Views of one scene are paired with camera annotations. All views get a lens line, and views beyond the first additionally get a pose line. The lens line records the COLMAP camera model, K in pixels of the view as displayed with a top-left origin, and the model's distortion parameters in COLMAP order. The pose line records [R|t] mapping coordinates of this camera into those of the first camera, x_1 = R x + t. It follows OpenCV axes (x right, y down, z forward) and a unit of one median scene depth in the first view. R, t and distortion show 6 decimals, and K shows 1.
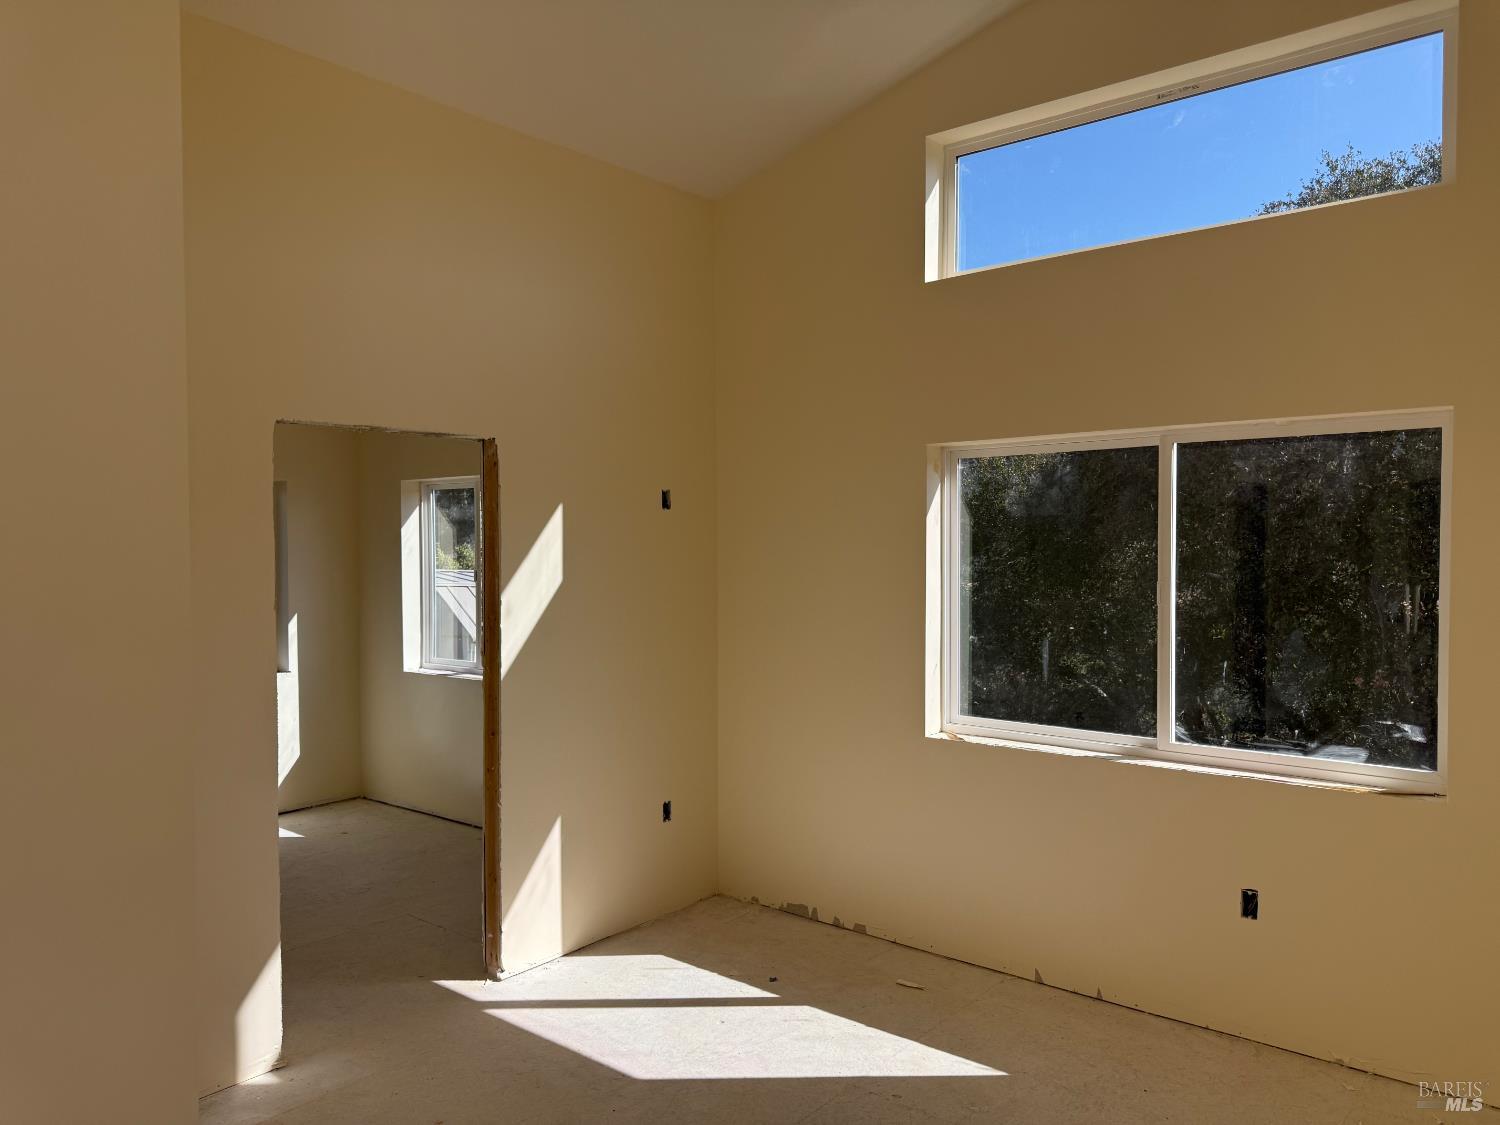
lens RADIAL K [[1055.7, 0, 746.8], [0, 1055.7, 577.9], [0, 0, 1]] dist [0.044597, -0.081653]
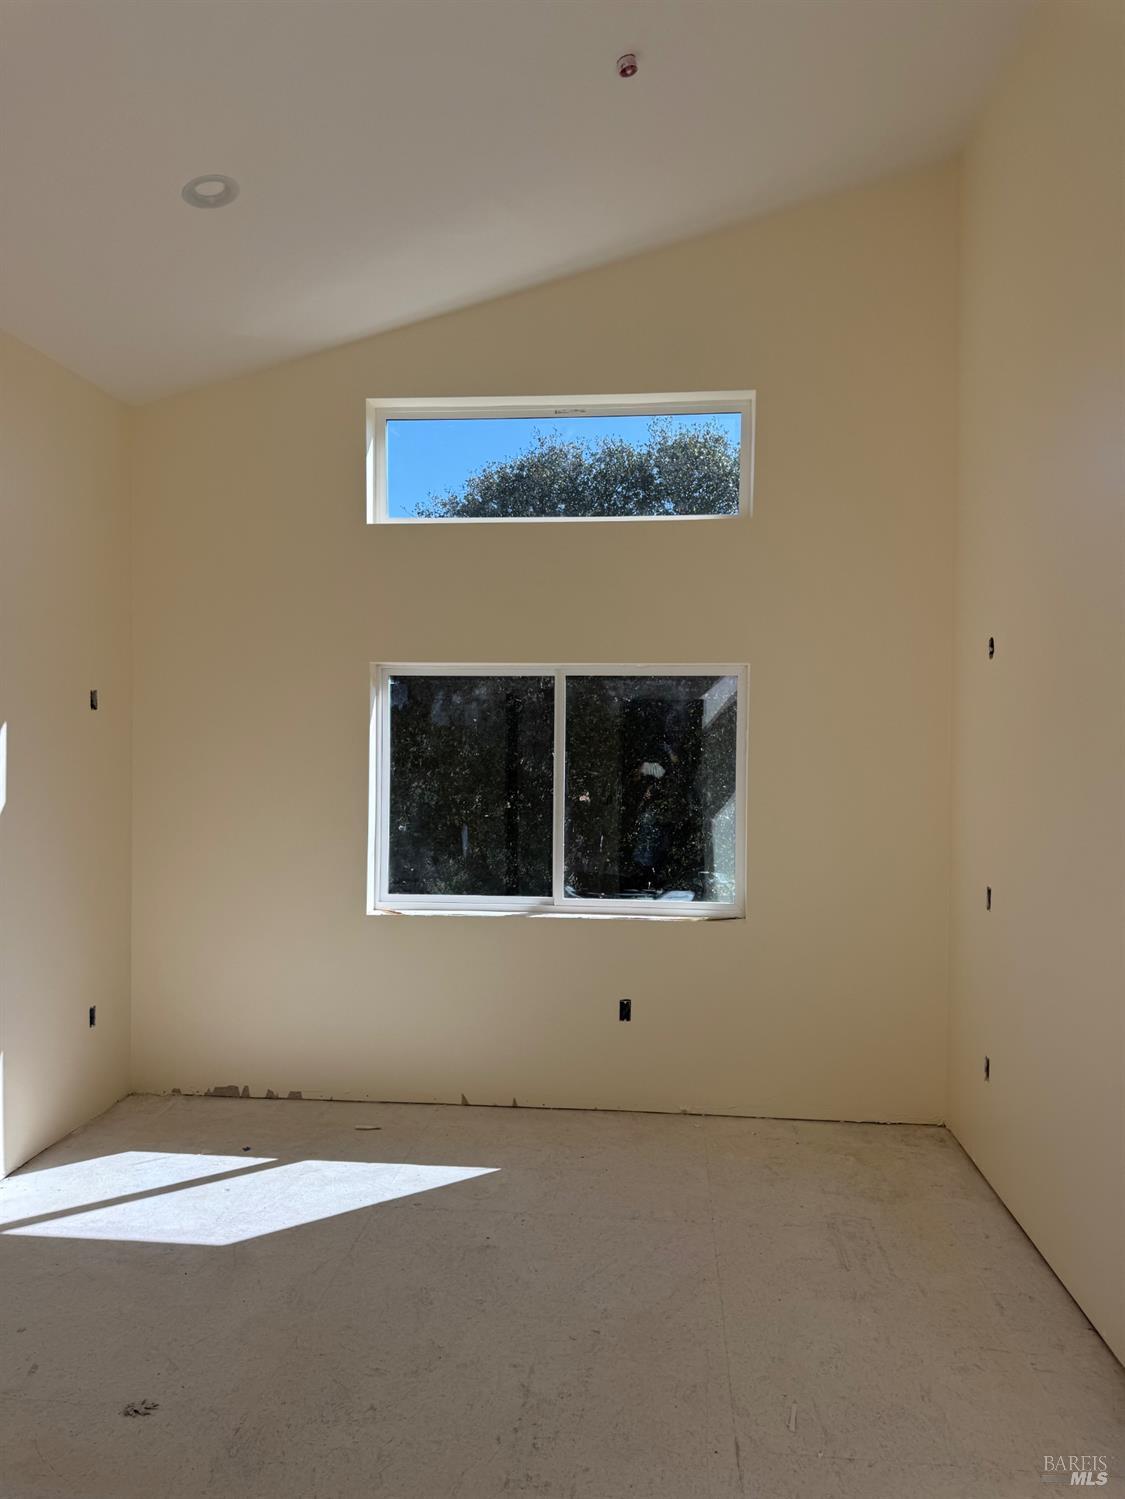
lens RADIAL K [[1047.9, 0, 557.0], [0, 1047.9, 759.1], [0, 0, 1]] dist [0.051608, -0.076383]
pose [[0.822946, -0.002943, 0.568113, -0.329498], [0.008613, 0.999936, -0.007296, -0.009989], [-0.568055, 0.010897, 0.822919, -0.071031]]
